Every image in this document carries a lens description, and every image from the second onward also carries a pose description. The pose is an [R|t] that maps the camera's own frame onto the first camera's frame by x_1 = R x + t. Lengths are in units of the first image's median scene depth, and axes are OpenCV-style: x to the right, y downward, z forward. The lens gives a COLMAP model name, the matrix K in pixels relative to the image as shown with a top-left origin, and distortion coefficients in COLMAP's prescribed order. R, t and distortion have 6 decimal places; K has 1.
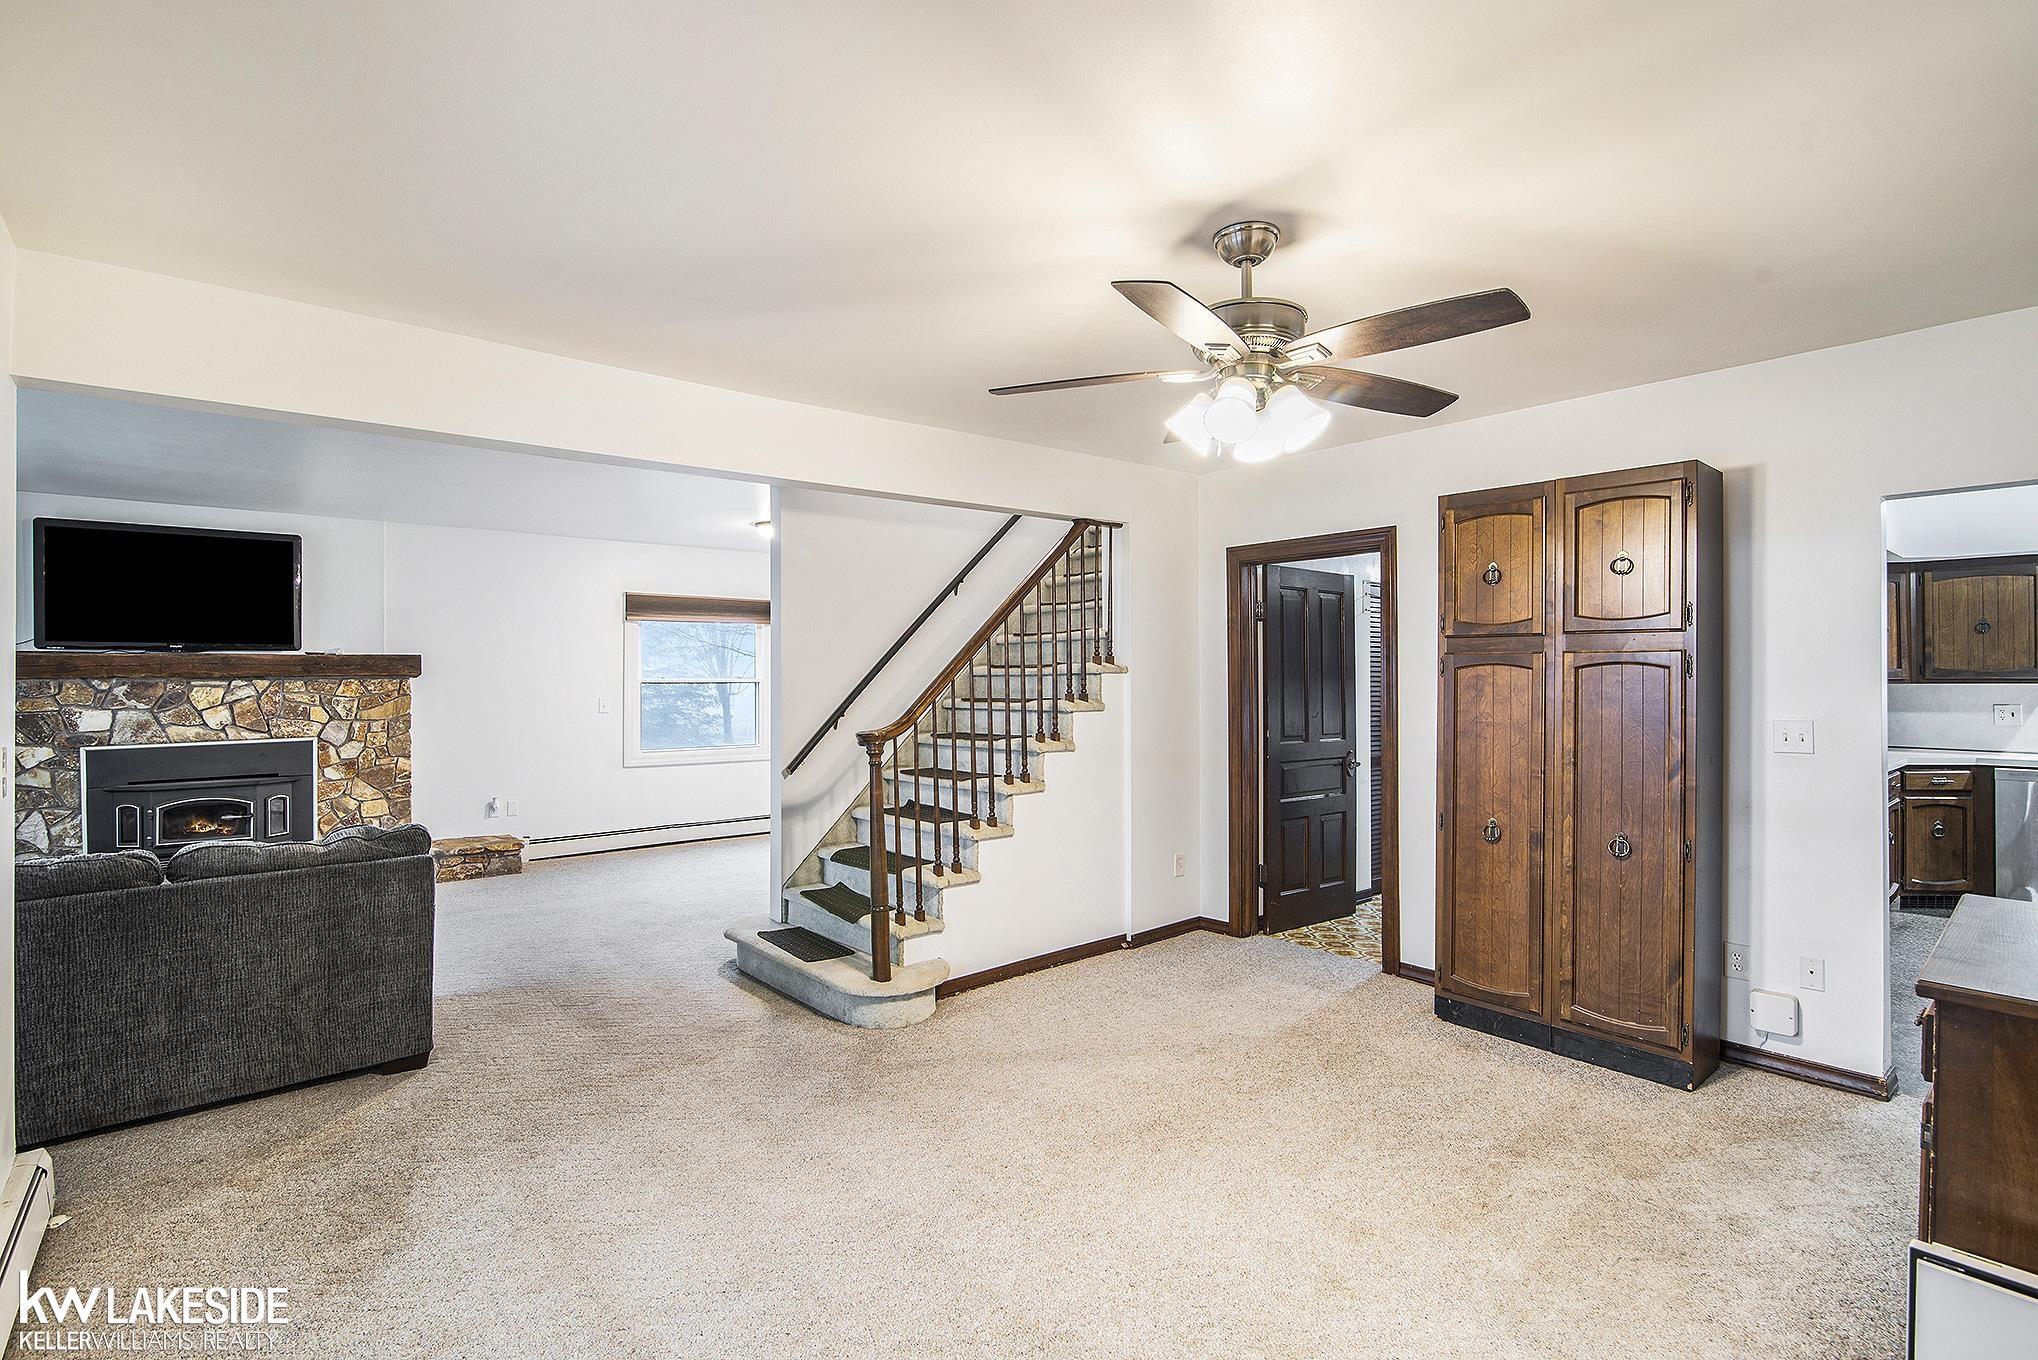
lens RADIAL K [[942.0, 0, 1019.5], [0, 942.0, 668.9], [0, 0, 1]] dist [-0.021277, 0.003182]
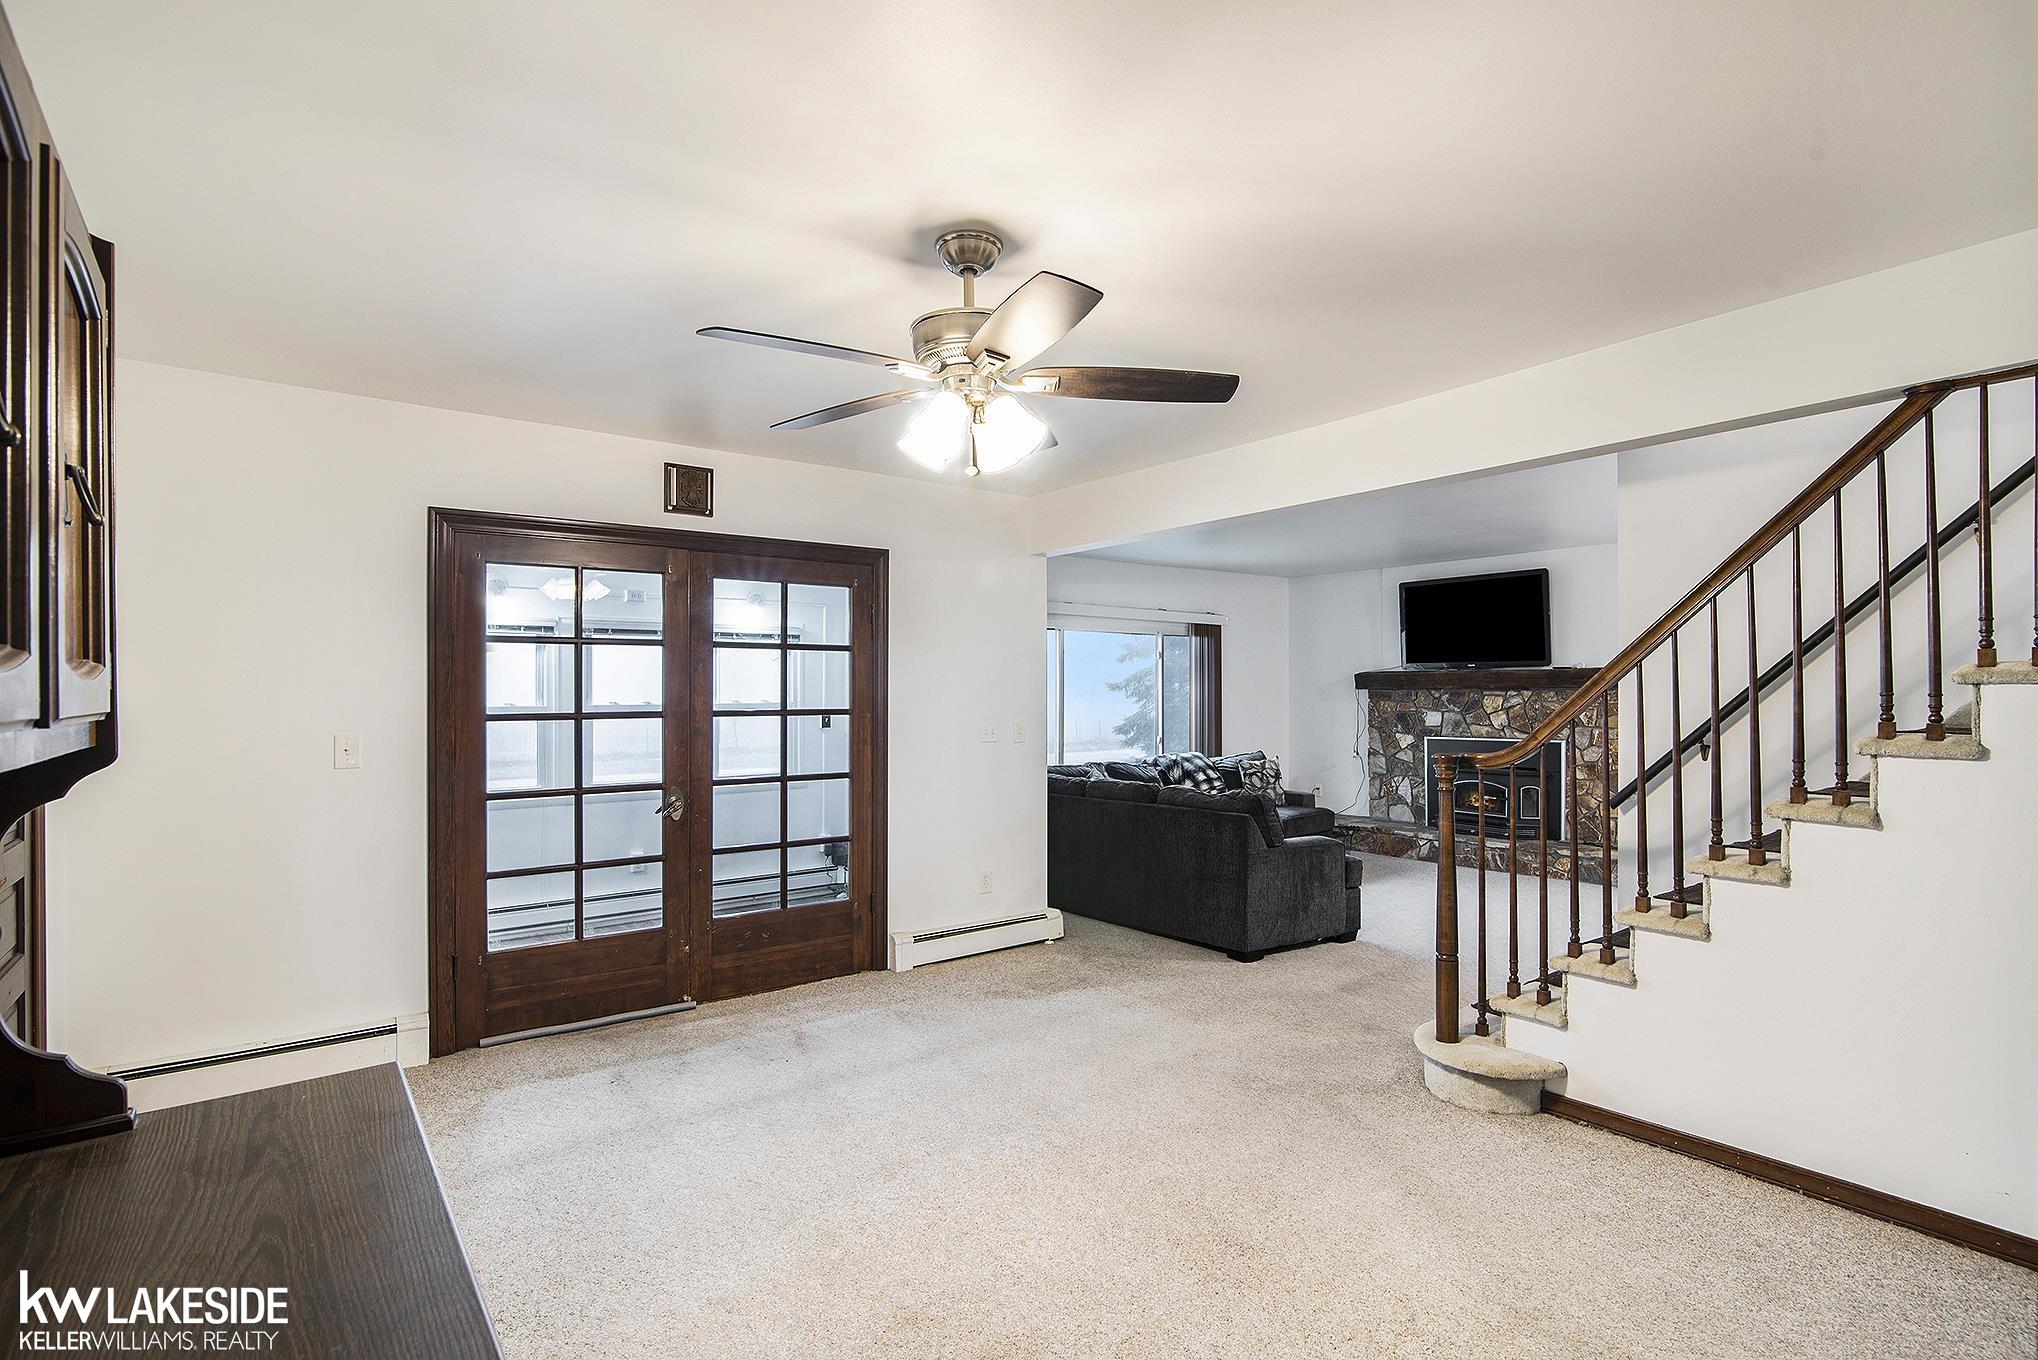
lens RADIAL K [[942.0, 0, 1026.9], [0, 942.0, 686.6], [0, 0, 1]] dist [-0.021277, 0.003182]
pose [[-0.032486, -0.000019, -0.999472, 0.448760], [0.008870, 0.999961, -0.000308, 0.001275], [0.999433, -0.008875, -0.032484, 0.397533]]
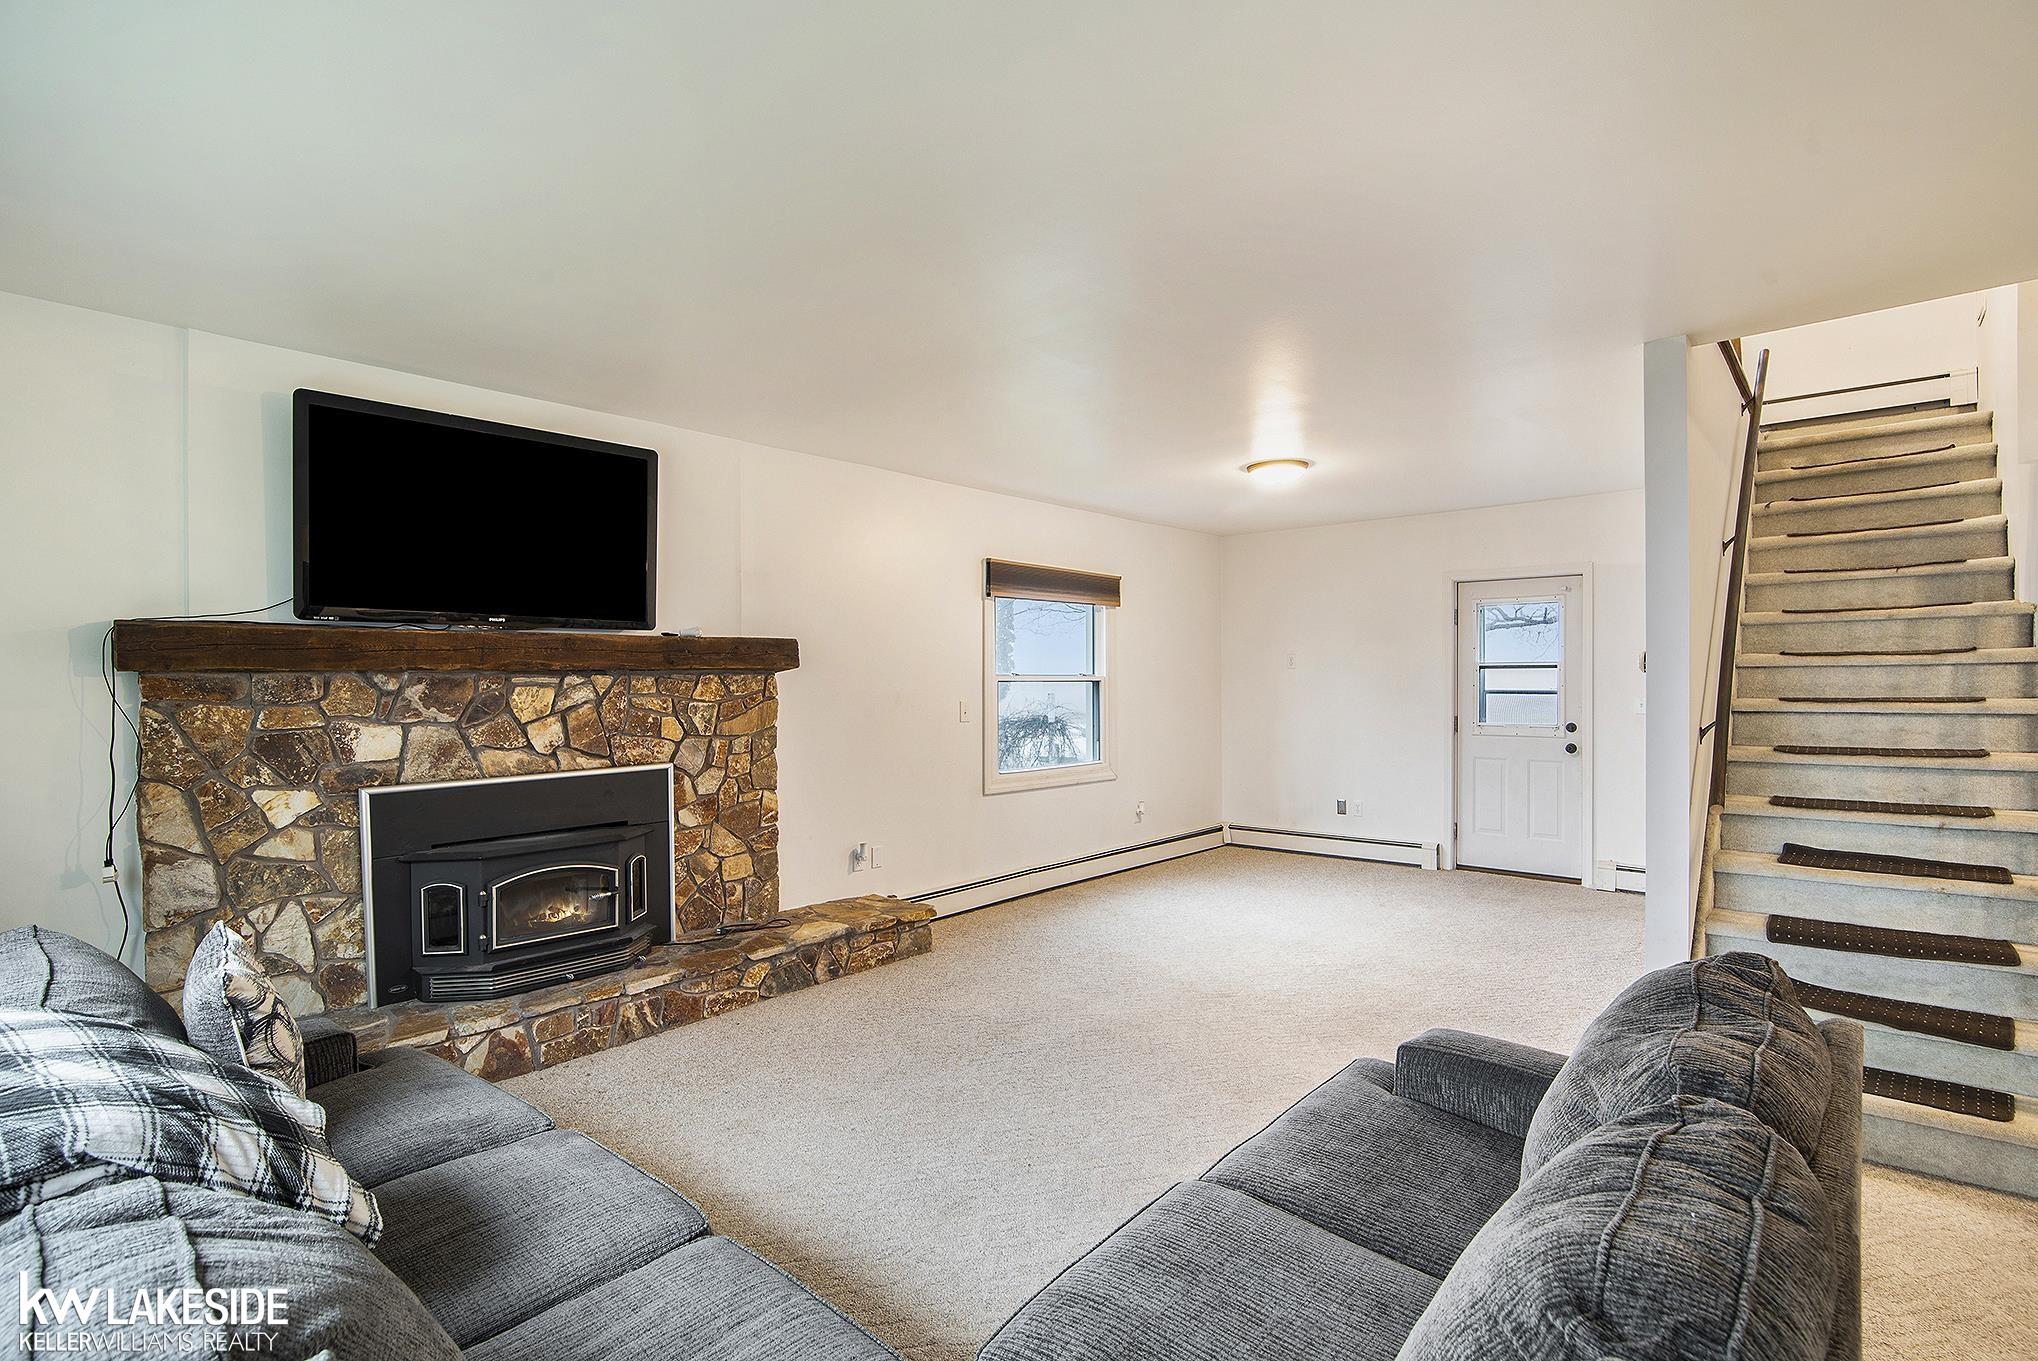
lens RADIAL K [[942.0, 0, 1025.7], [0, 942.0, 686.5], [0, 0, 1]] dist [-0.021277, 0.003182]
pose [[0.988739, 0.003244, 0.149617, -0.645461], [-0.006318, 0.999778, 0.020080, 0.004923], [-0.149518, -0.020799, 0.988540, 0.332157]]
